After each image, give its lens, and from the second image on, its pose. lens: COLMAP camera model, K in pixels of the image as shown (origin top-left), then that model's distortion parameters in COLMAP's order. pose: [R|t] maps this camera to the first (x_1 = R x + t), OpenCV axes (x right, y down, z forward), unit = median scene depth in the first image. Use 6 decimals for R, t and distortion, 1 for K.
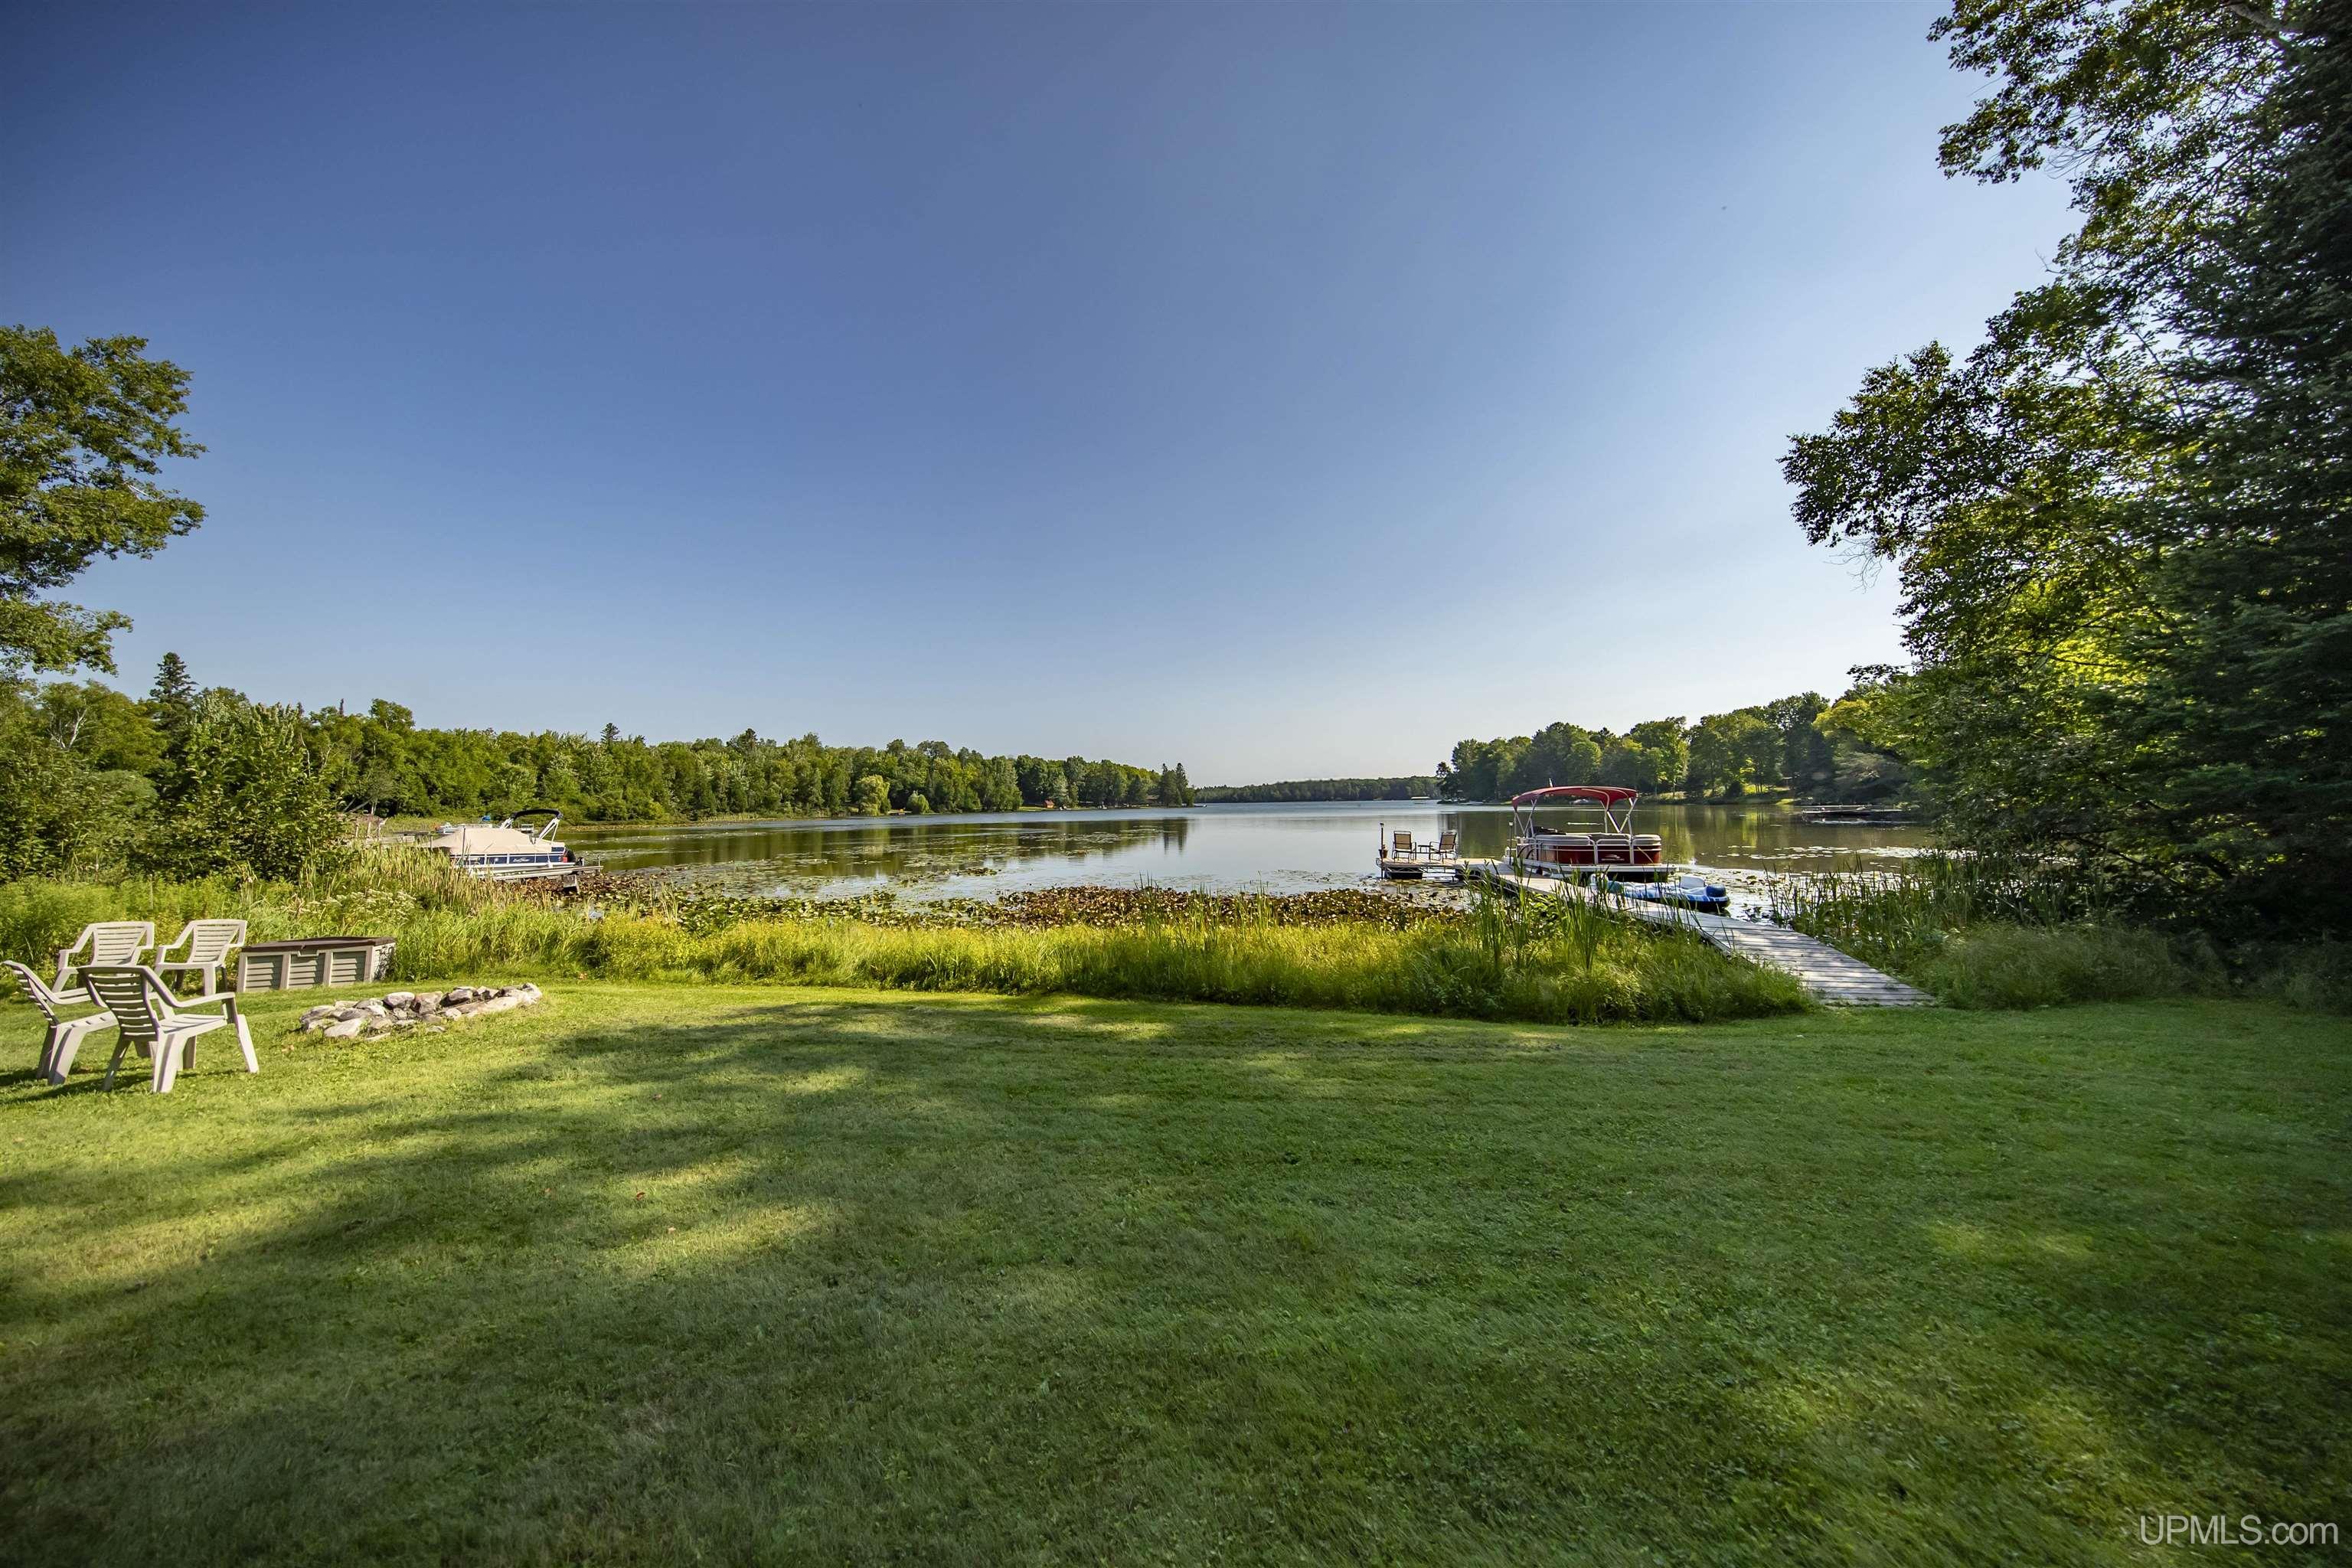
lens RADIAL K [[744.3, 0, 1176.0], [0, 744.3, 784.0], [0, 0, 1]] dist [-0.011462, 0.000013]
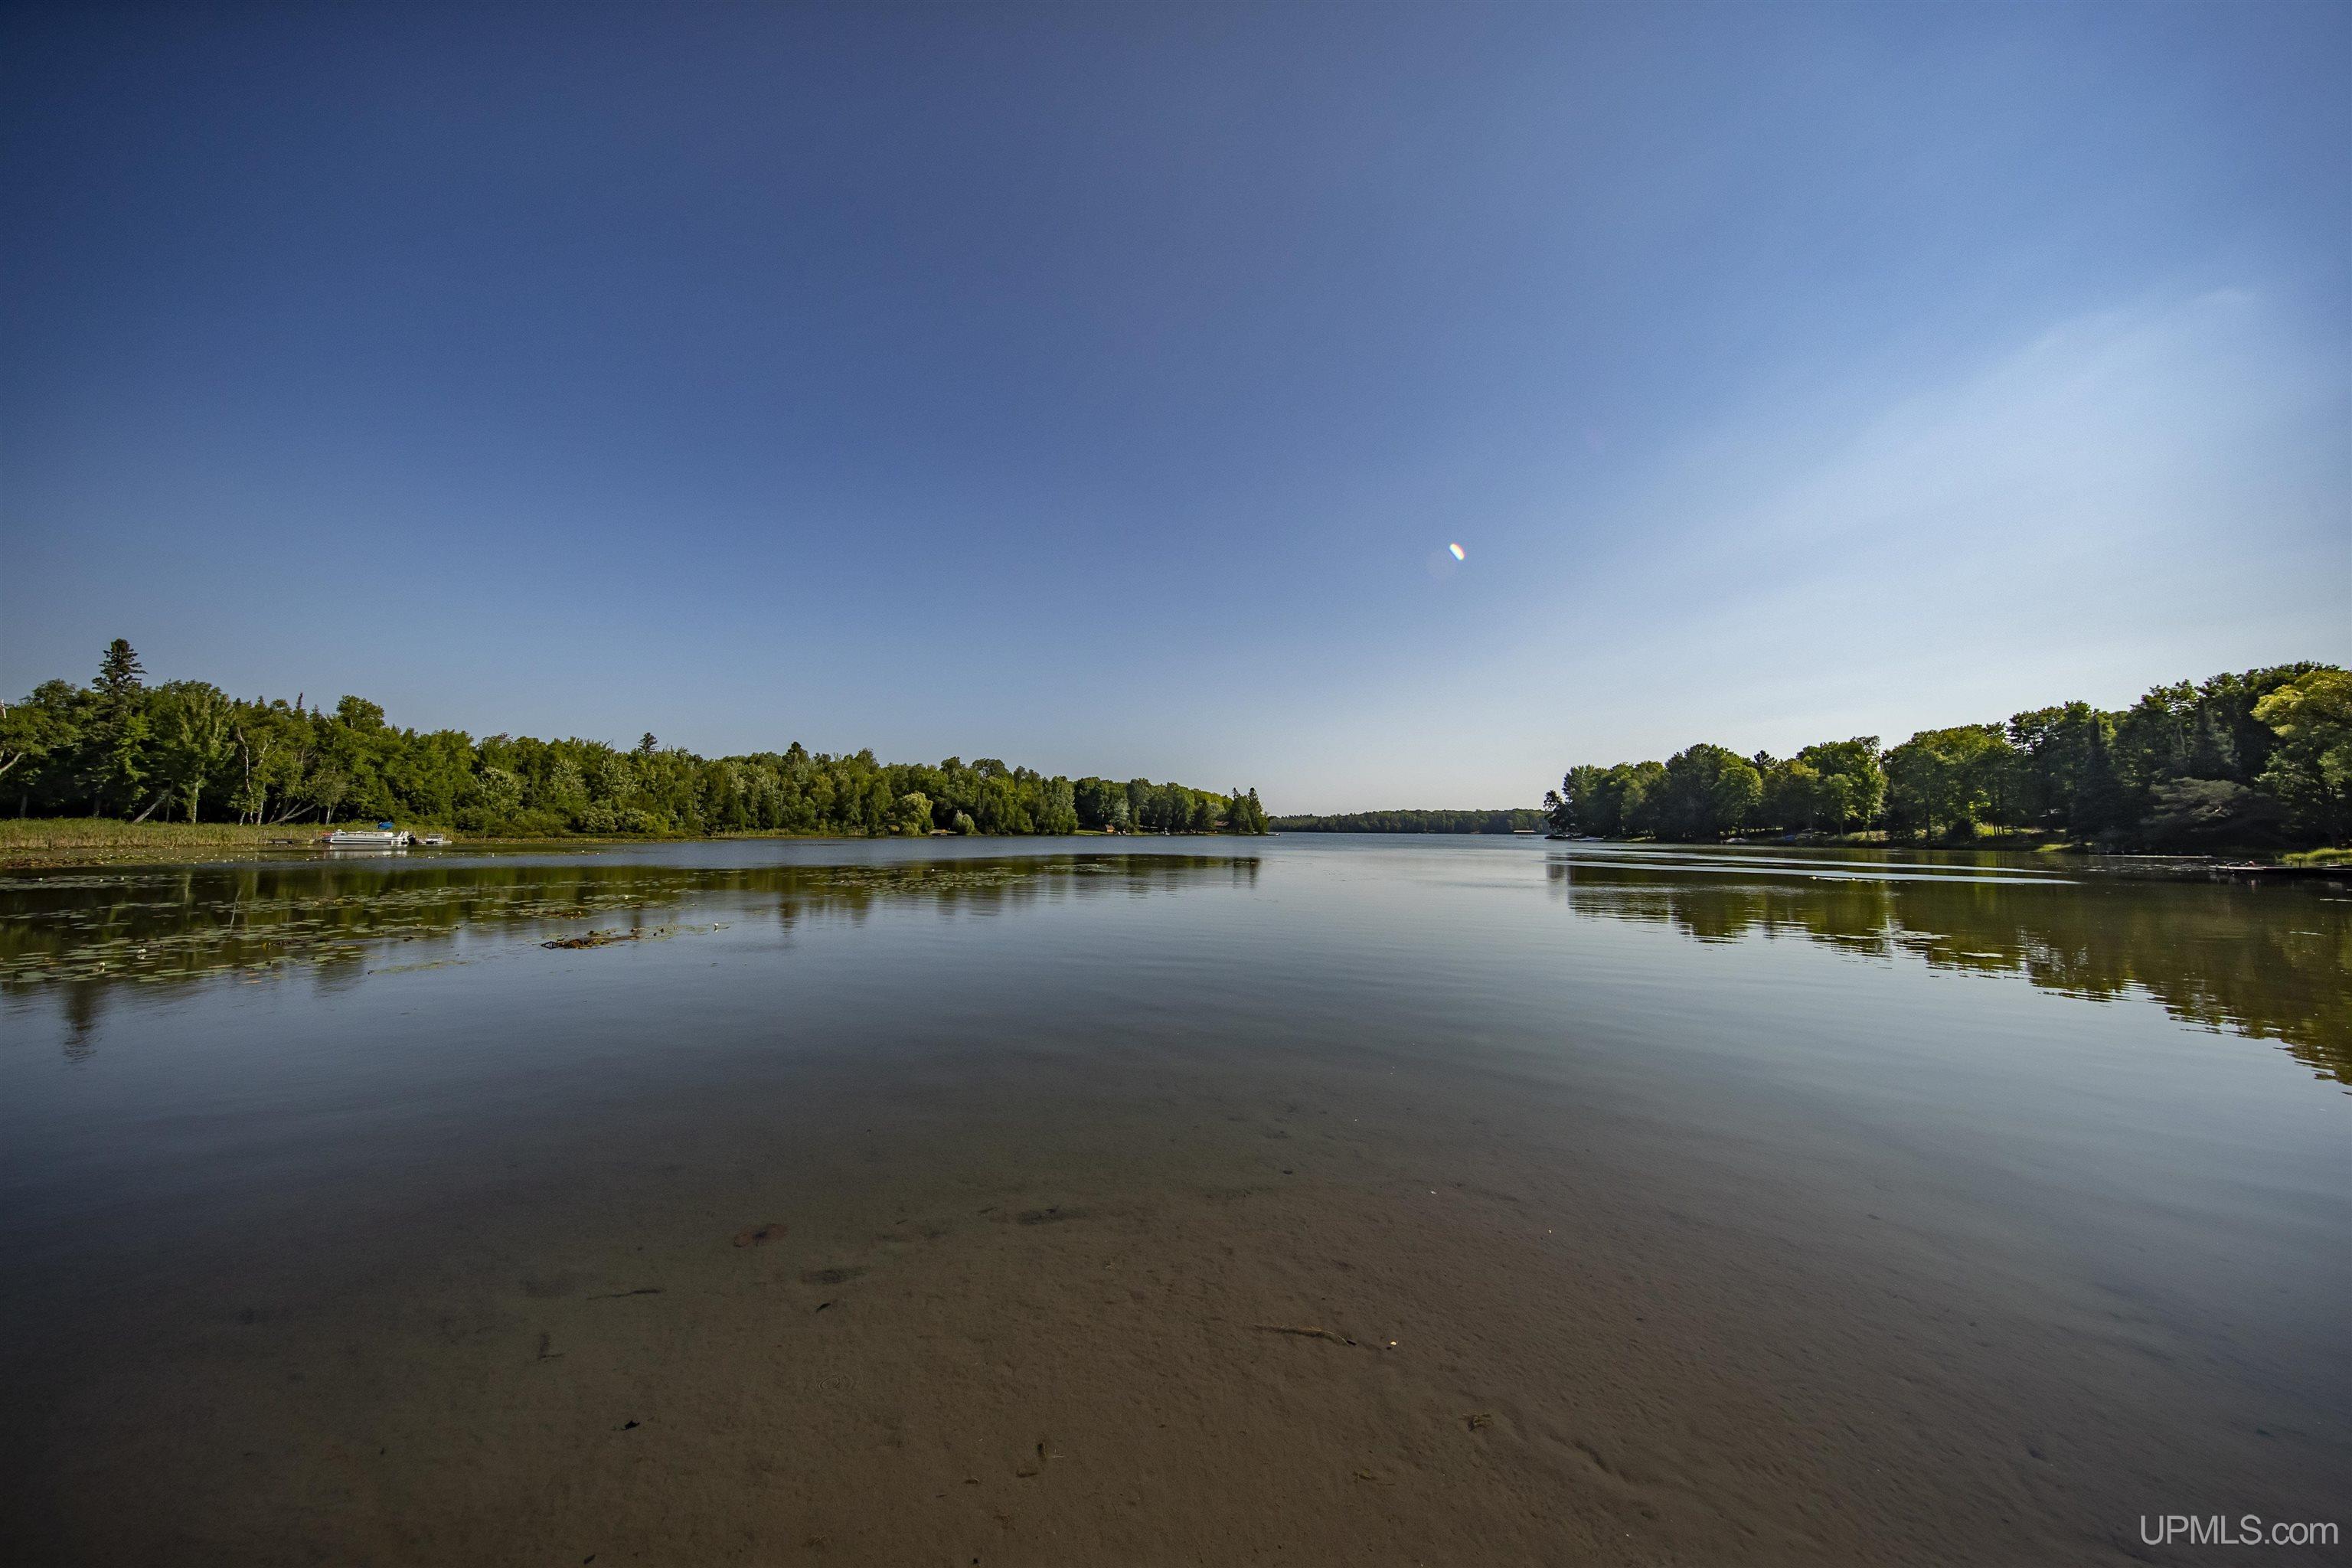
lens RADIAL K [[738.9, 0, 1183.4], [0, 738.9, 785.0], [0, 0, 1]] dist [0.000997, -0.002763]
pose [[0.993368, 0.018053, -0.113555, 0.033018], [-0.022175, 0.999136, -0.035145, 0.003660], [0.112822, 0.037430, 0.992910, 0.106362]]
